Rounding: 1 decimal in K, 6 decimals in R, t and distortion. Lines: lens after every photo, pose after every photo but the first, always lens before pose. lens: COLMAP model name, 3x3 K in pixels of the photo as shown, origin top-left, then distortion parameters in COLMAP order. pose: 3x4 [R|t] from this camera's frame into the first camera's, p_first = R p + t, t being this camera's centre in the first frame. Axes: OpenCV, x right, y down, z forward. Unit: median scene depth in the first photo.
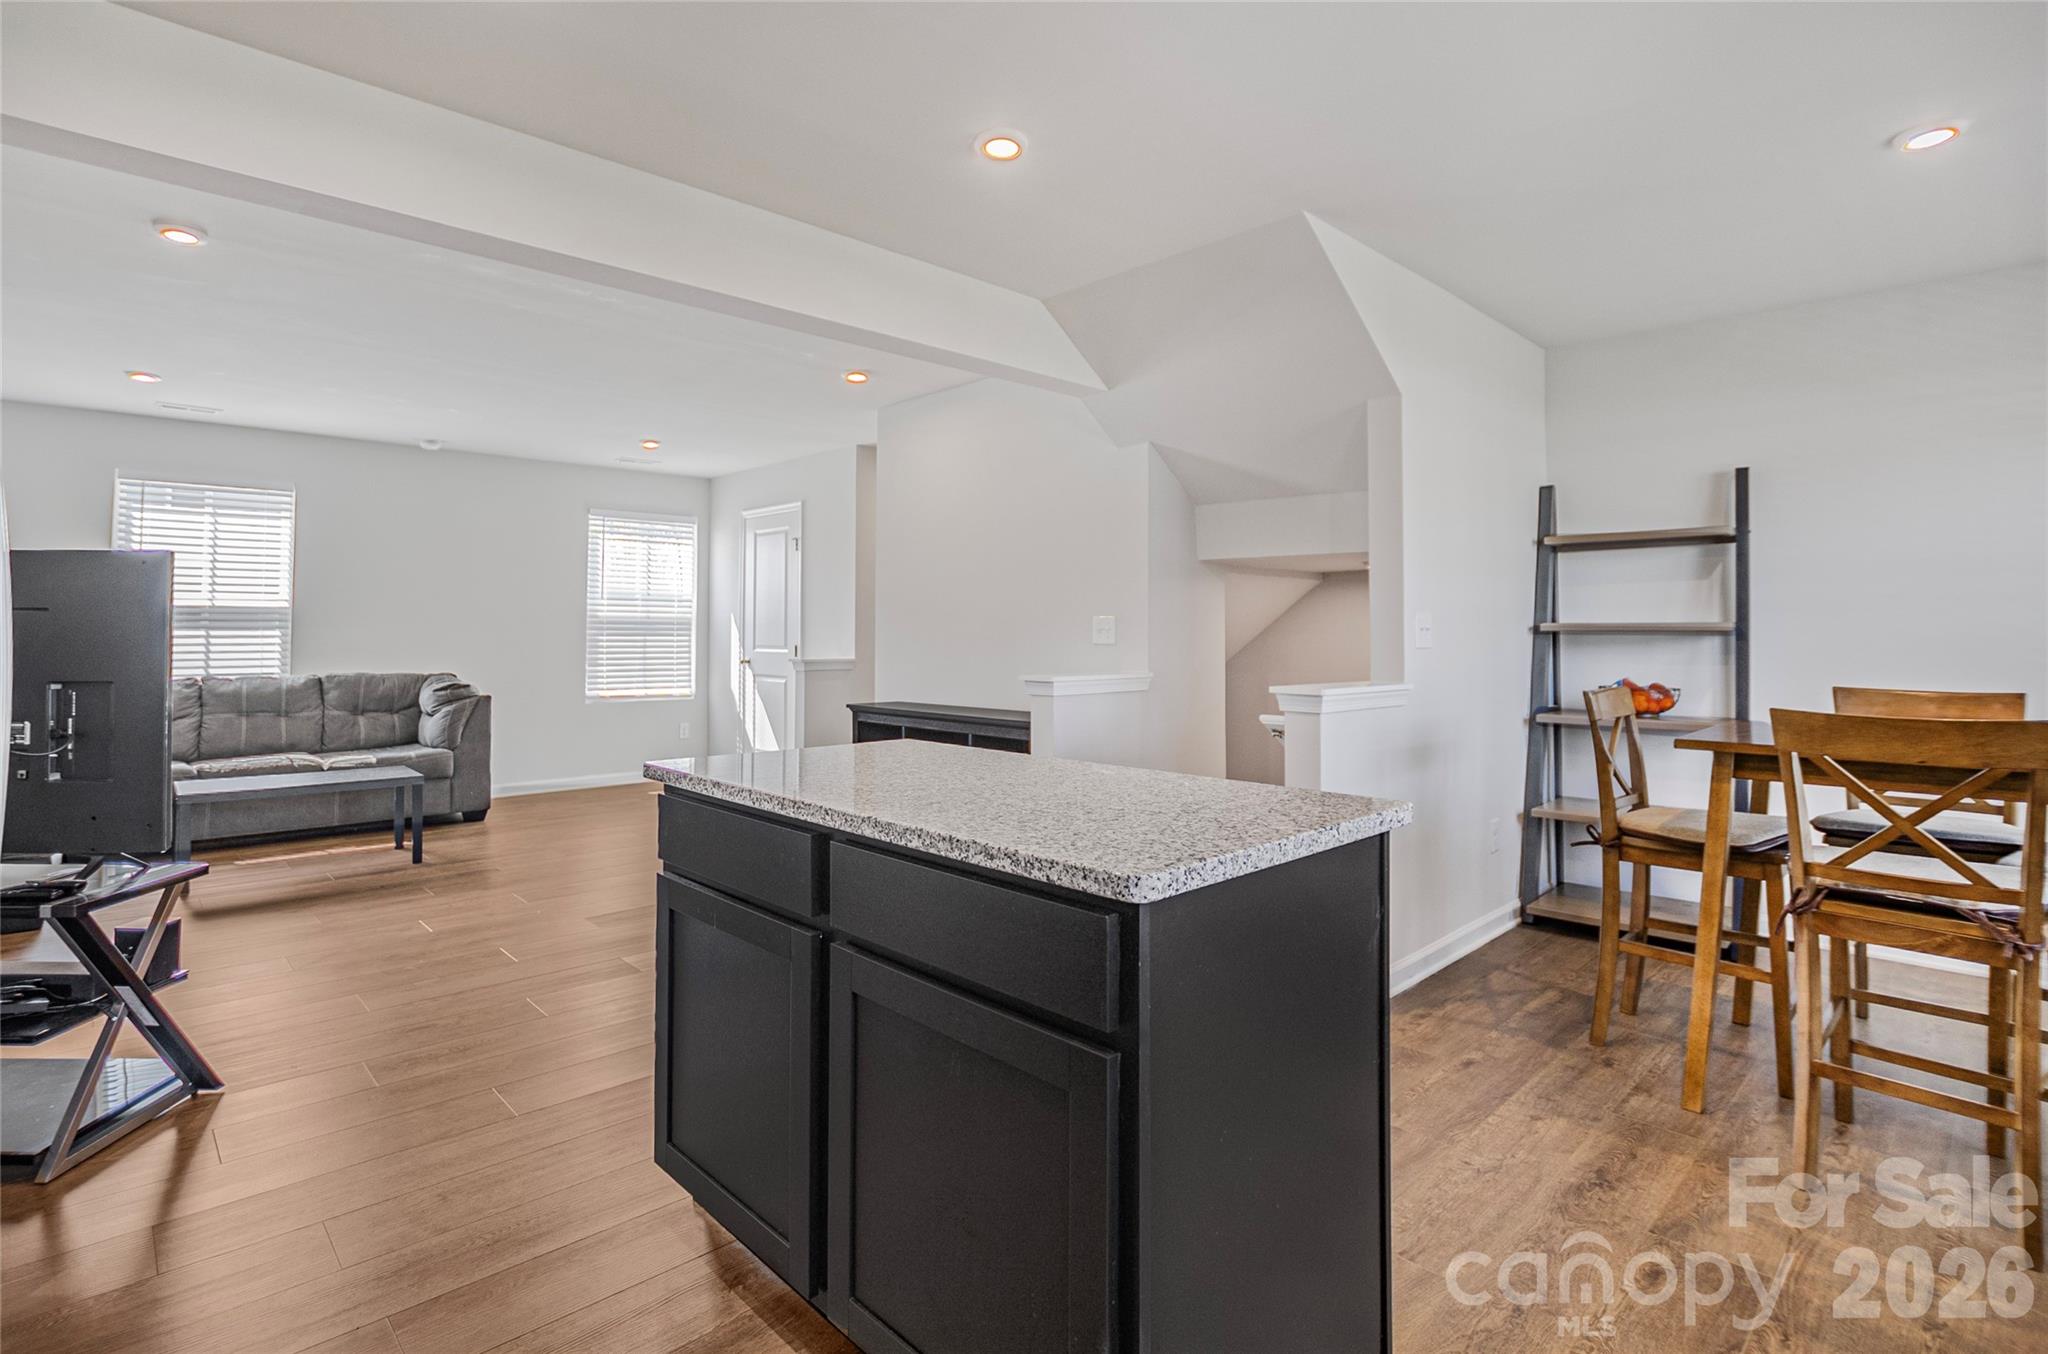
lens RADIAL K [[979.1, 0, 999.1], [0, 979.1, 606.8], [0, 0, 1]] dist [-0.025555, -0.000864]
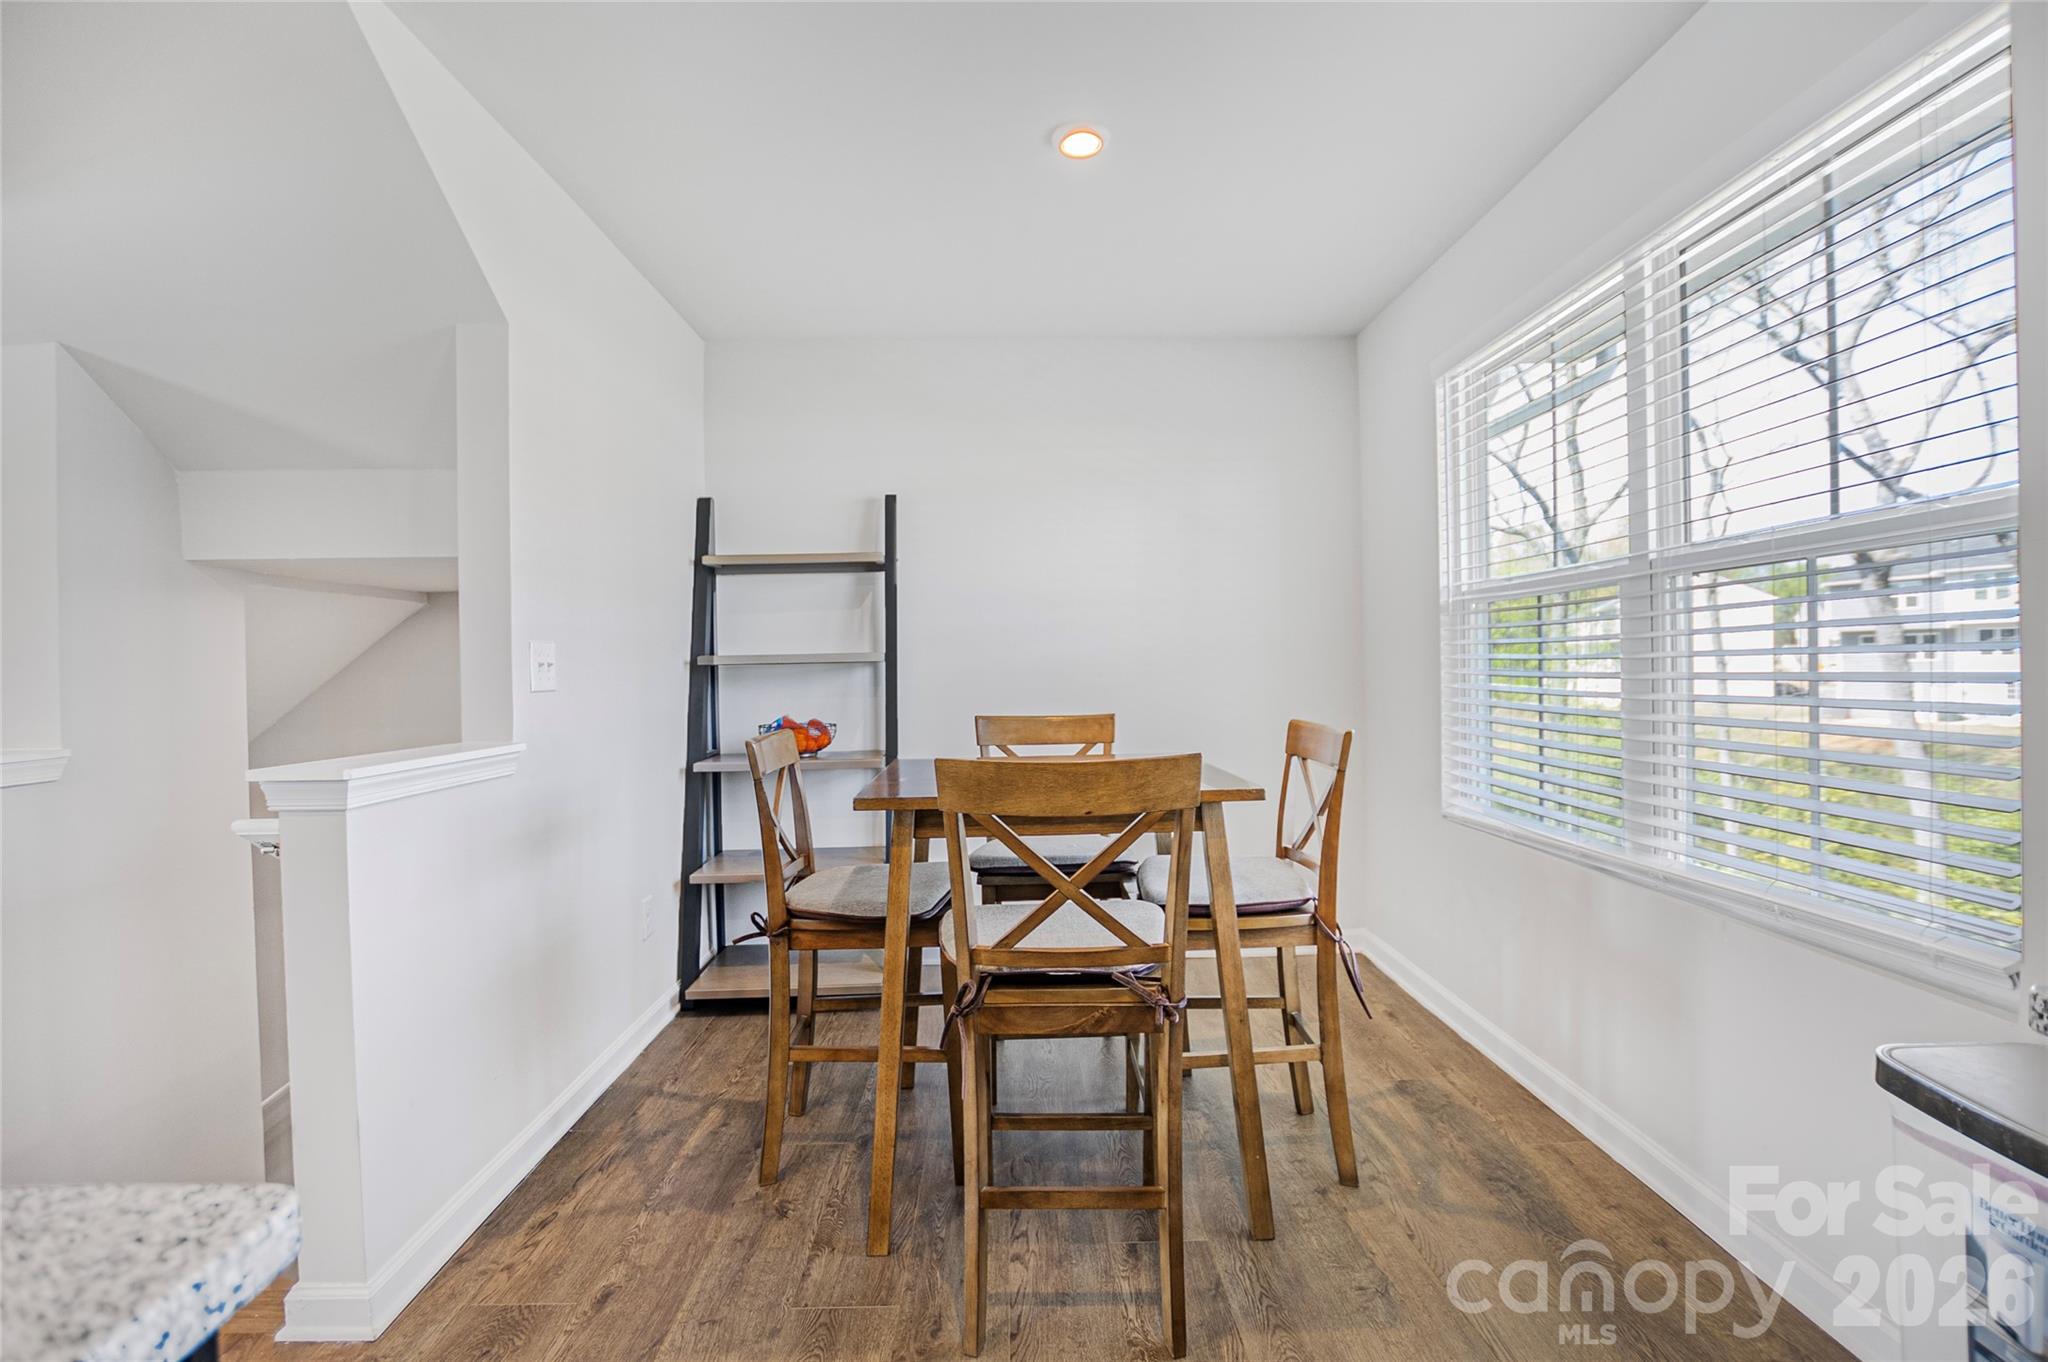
lens RADIAL K [[967.7, 0, 1016.0], [0, 967.7, 659.6], [0, 0, 1]] dist [-0.023161, 0.000134]
pose [[0.681321, -0.011034, 0.731901, 0.142802], [-0.001127, 0.999869, 0.016123, 0.007083], [-0.731984, -0.011809, 0.681220, 0.243955]]
